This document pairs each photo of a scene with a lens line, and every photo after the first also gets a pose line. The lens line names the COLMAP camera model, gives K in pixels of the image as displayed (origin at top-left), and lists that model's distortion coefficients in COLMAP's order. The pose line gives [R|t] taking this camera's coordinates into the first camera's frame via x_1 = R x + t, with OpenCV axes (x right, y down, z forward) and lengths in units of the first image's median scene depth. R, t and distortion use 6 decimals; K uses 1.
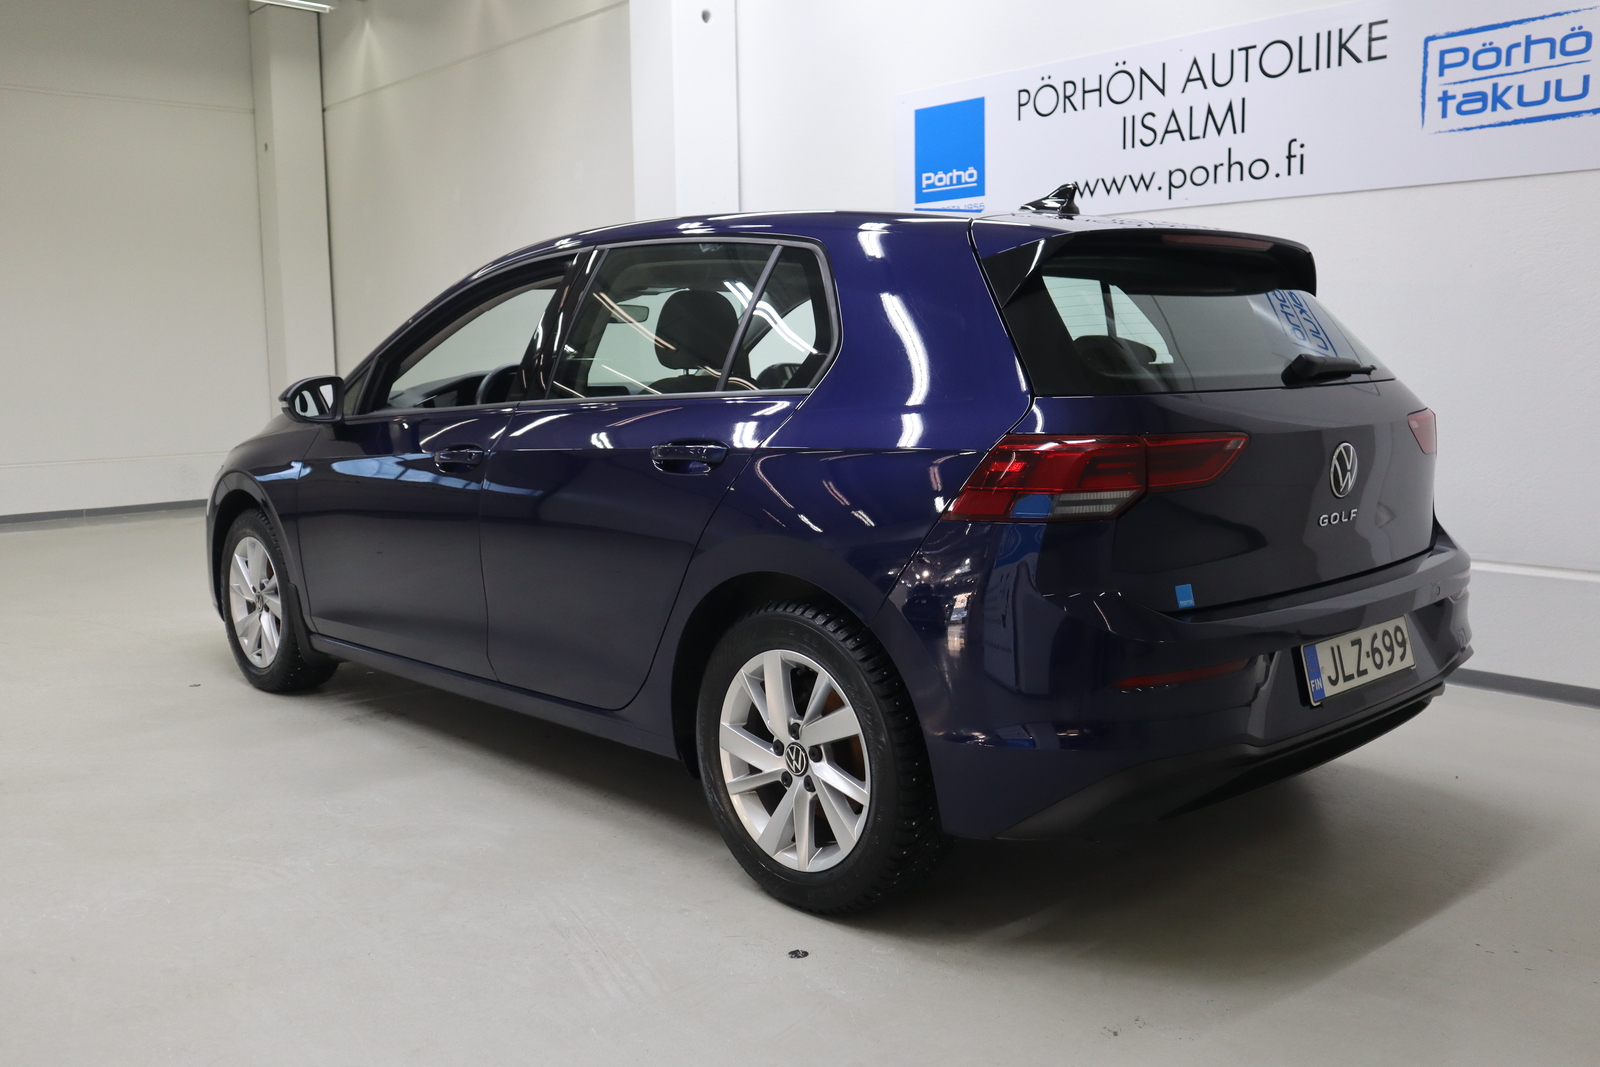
lens RADIAL K [[1408.4, 0, 794.9], [0, 1408.4, 534.1], [0, 0, 1]] dist [-0.049488, 0.079826]
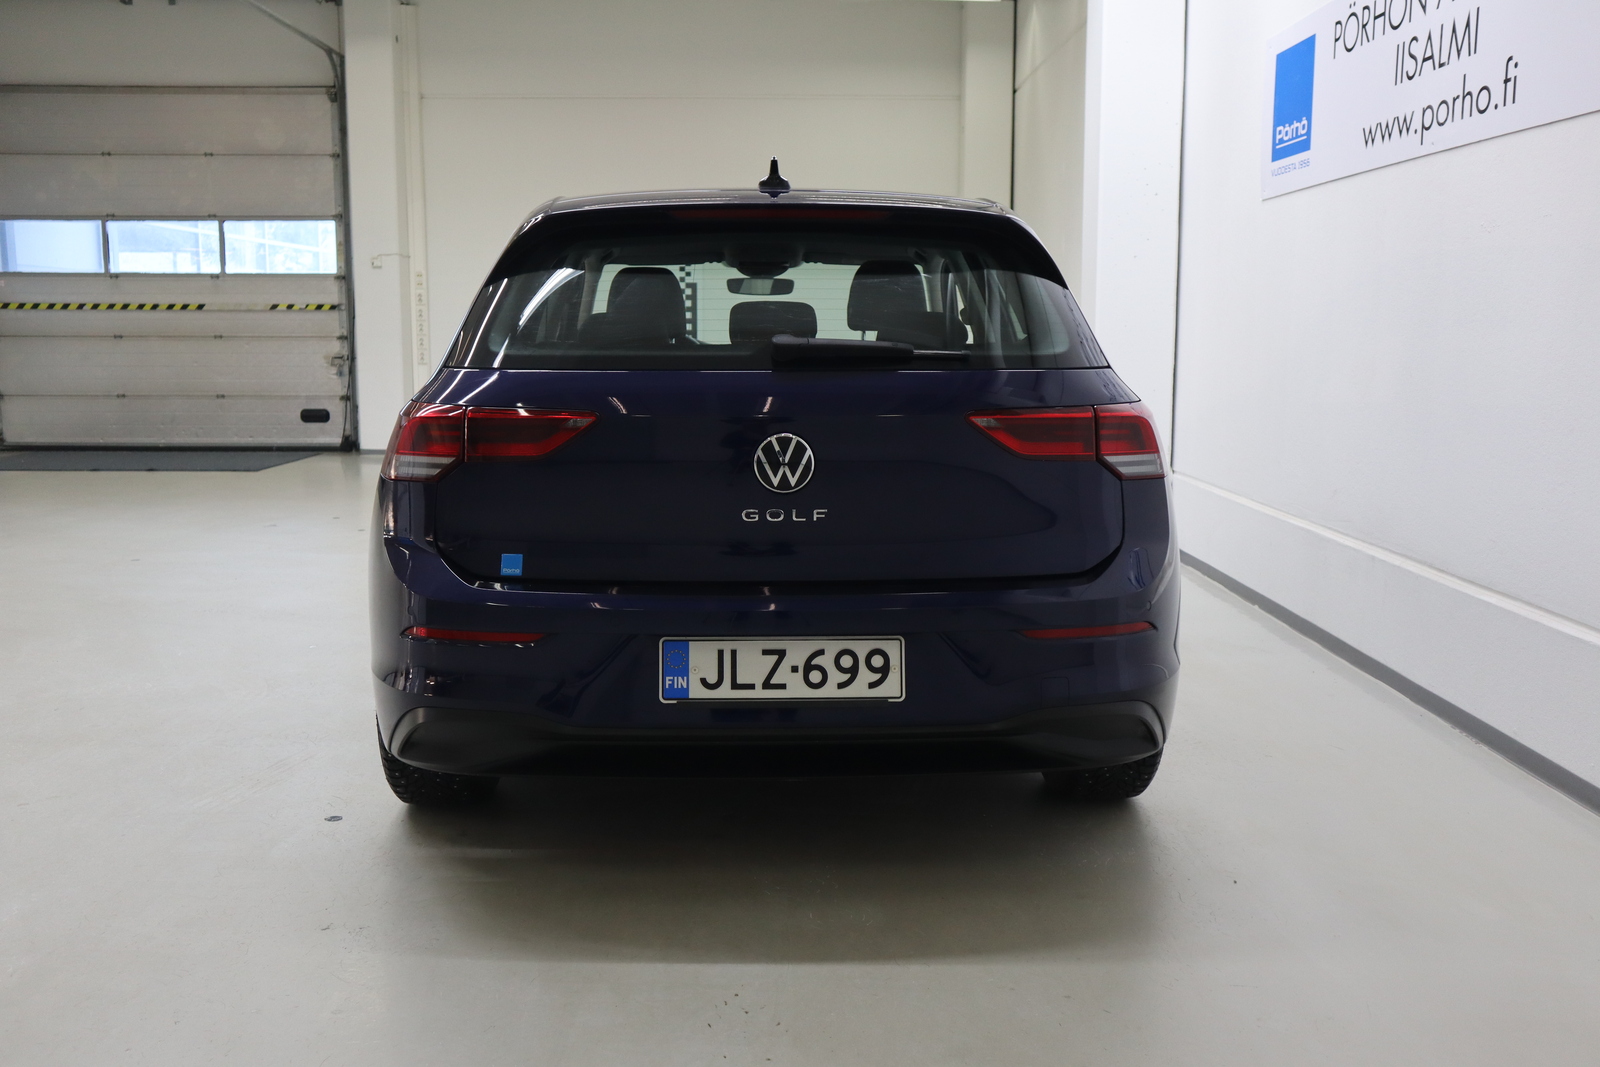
lens RADIAL K [[1408.4, 0, 789.0], [0, 1408.4, 528.0], [0, 0, 1]] dist [-0.049488, 0.079826]
pose [[0.755803, 0.112632, -0.645040, 0.543572], [-0.100065, 0.993392, 0.056210, -0.030711], [0.647108, 0.022062, 0.762079, 0.165687]]
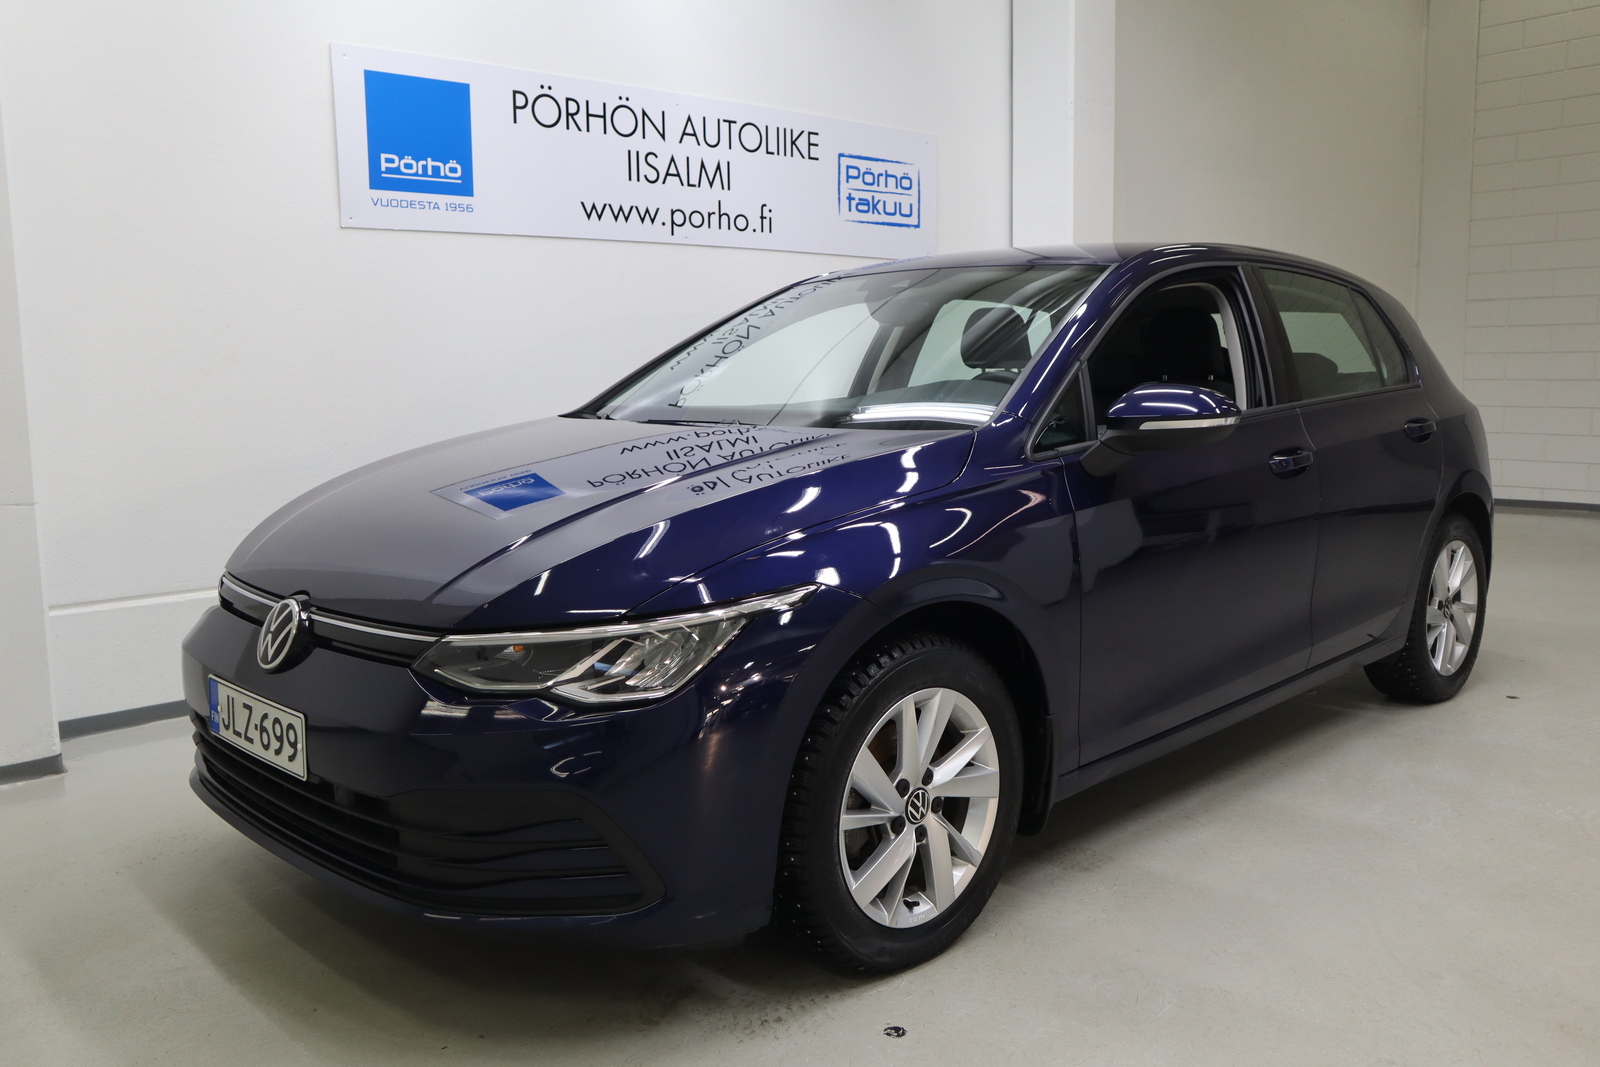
lens RADIAL K [[1311.7, 0, 801.2], [0, 1311.7, 539.6], [0, 0, 1]] dist [-0.066793, 0.002501]
pose [[-0.018519, -0.113733, 0.993339, -0.804384], [0.144992, 0.982701, 0.115218, -0.108207], [-0.989259, 0.146160, -0.001709, 0.952799]]
